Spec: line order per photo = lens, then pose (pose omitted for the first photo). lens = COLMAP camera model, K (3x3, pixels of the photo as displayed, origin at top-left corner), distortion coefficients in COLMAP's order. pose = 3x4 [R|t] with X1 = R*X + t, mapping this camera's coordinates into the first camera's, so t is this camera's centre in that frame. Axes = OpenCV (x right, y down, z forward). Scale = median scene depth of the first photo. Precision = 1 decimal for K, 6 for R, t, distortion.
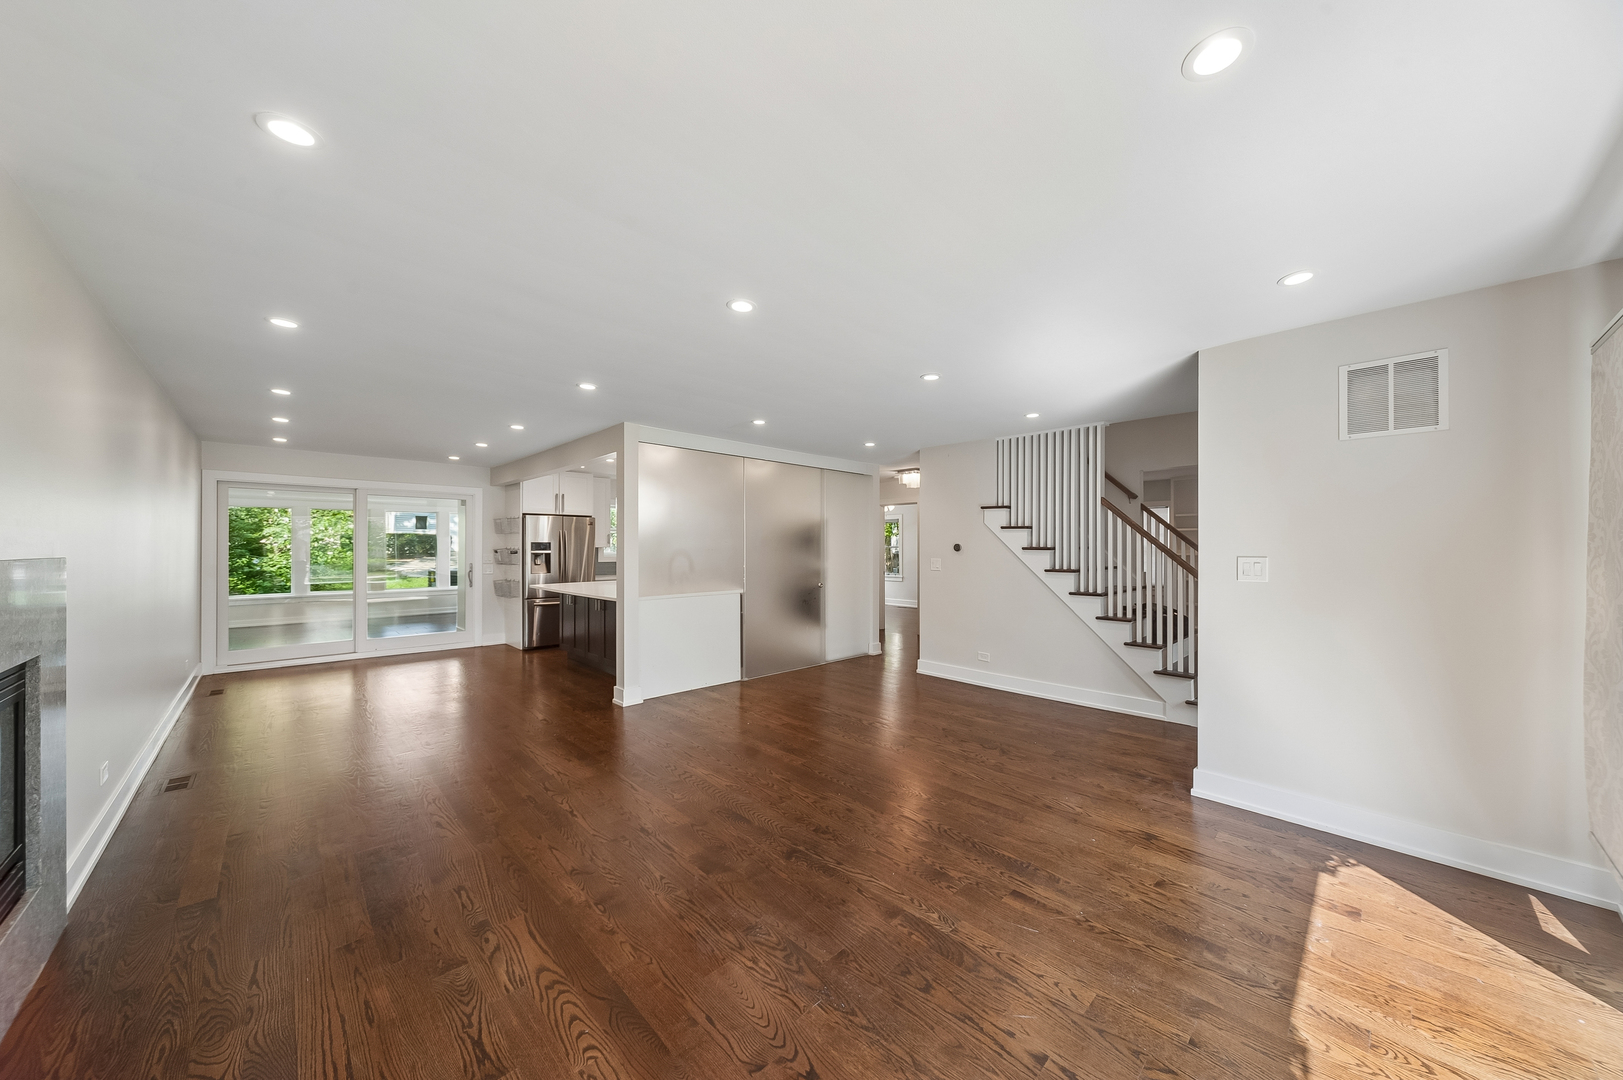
lens RADIAL K [[564.0, 0, 816.1], [0, 564.0, 545.2], [0, 0, 1]] dist [-0.000961, -0.000047]
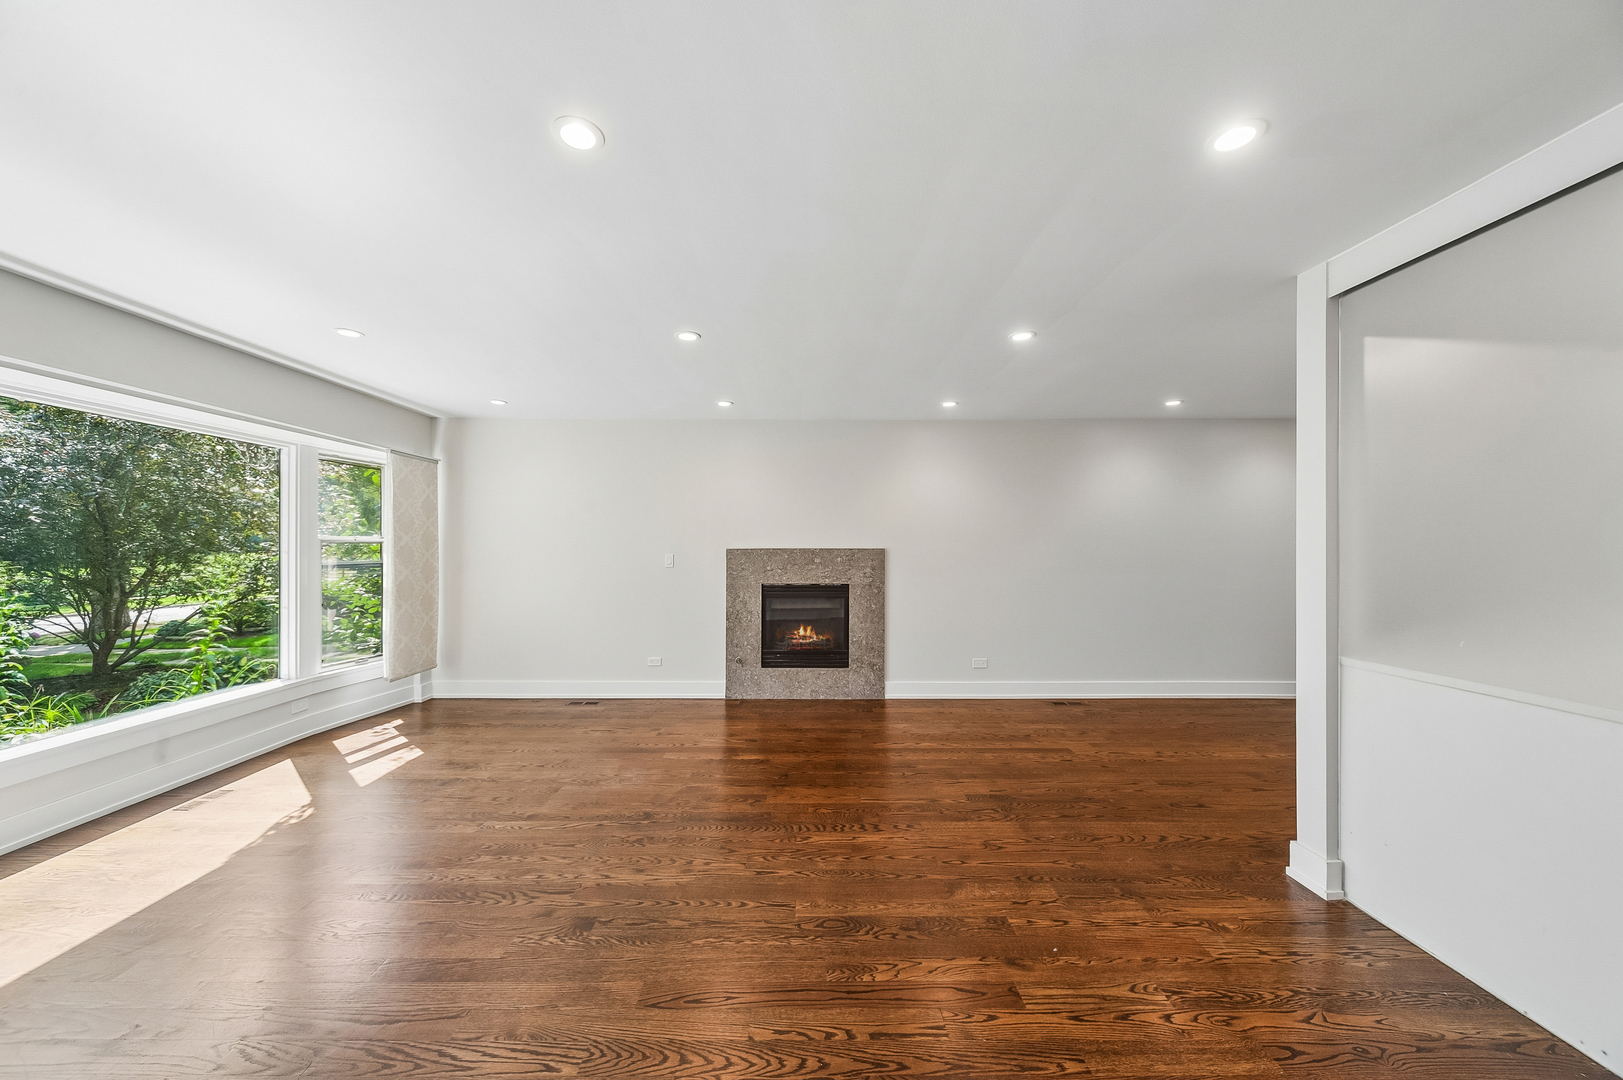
lens RADIAL K [[564.0, 0, 808.7], [0, 564.0, 546.3], [0, 0, 1]] dist [-0.000961, -0.000047]
pose [[-0.682594, -0.002861, -0.730792, 0.543267], [0.002417, 0.999978, -0.006173, 0.018368], [0.730794, -0.005979, -0.682572, 1.948570]]
